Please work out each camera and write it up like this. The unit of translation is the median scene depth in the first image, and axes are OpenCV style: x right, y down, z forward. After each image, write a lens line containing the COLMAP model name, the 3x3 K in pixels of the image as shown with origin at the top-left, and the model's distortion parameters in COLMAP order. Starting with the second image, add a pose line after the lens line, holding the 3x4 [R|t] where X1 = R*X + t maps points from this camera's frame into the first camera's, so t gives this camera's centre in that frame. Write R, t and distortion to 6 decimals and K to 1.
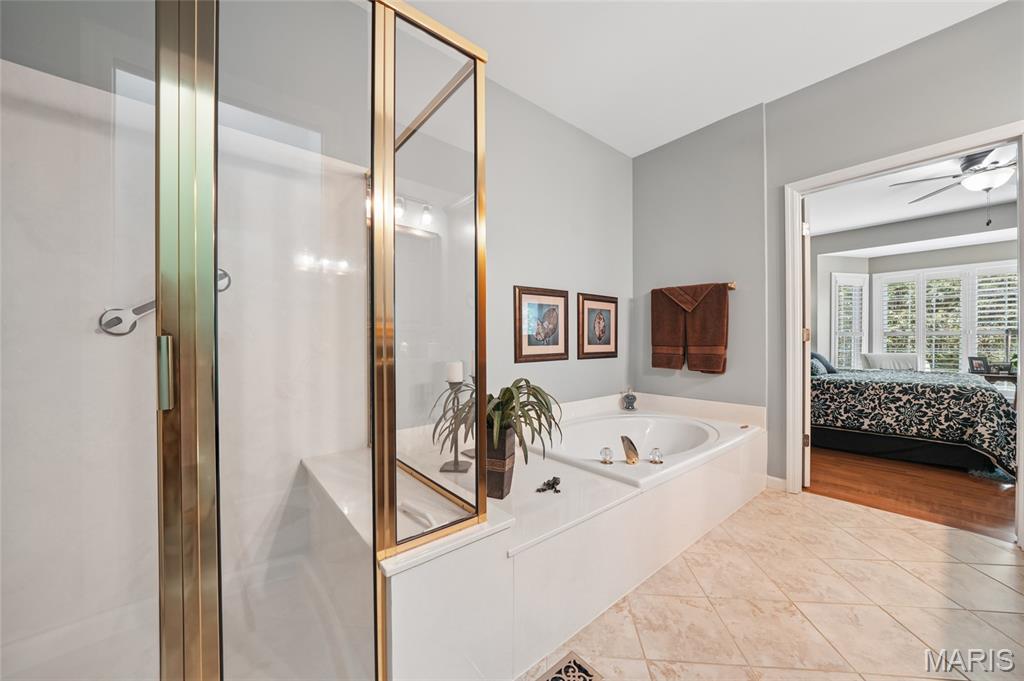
lens RADIAL K [[362.3, 0, 512.6], [0, 362.3, 343.7], [0, 0, 1]] dist [-0.017172, 0.000096]
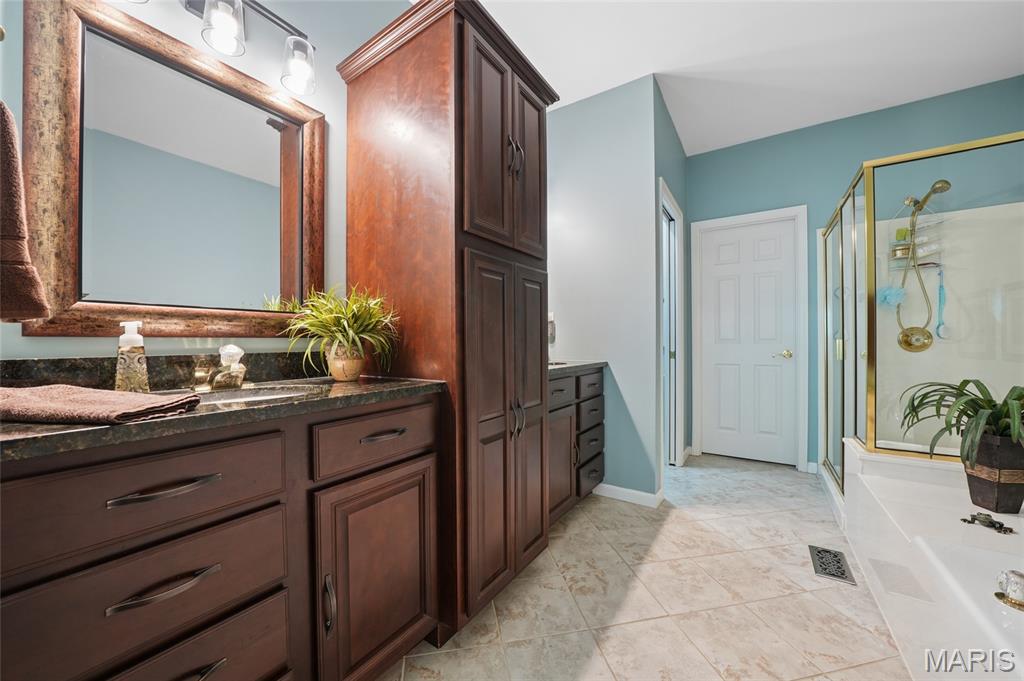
lens RADIAL K [[362.3, 0, 512.6], [0, 362.3, 343.7], [0, 0, 1]] dist [-0.017172, 0.000096]
pose [[-0.957423, 0.008898, -0.288552, 1.684147], [0.007342, 0.999952, 0.006472, -0.012289], [0.288595, 0.004077, -0.957442, 1.840334]]
